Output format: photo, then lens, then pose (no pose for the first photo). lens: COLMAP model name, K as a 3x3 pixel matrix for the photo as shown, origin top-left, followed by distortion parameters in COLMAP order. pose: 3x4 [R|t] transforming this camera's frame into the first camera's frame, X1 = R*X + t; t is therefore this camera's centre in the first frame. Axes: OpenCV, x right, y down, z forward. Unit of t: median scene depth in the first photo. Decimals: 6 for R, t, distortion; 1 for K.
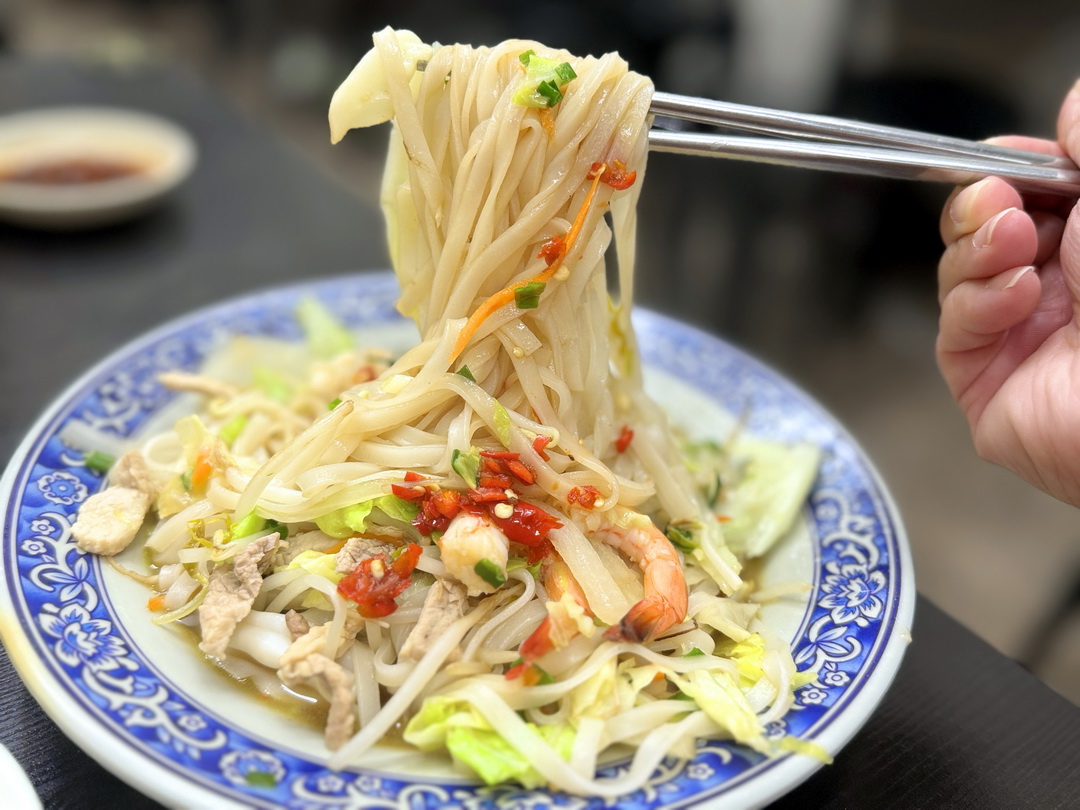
lens RADIAL K [[1011.9, 0, 566.9], [0, 1011.9, 405.5], [0, 0, 1]] dist [0.044958, -0.244702]
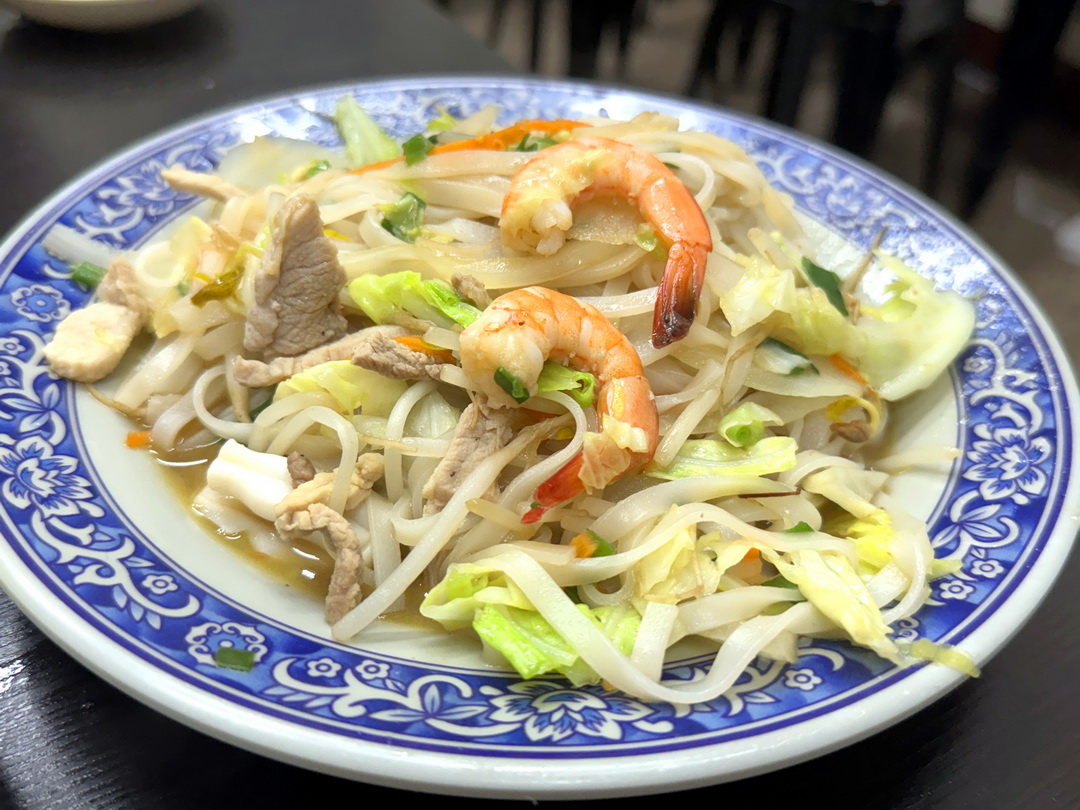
lens RADIAL K [[1004.4, 0, 540.0], [0, 1004.4, 405.0], [0, 0, 1]] dist [0.205405, -0.744818]
pose [[0.991918, 0.031438, -0.122925, 0.021849], [-0.016233, 0.992300, 0.122793, 0.061952], [0.125838, -0.119805, 0.984790, 0.232218]]
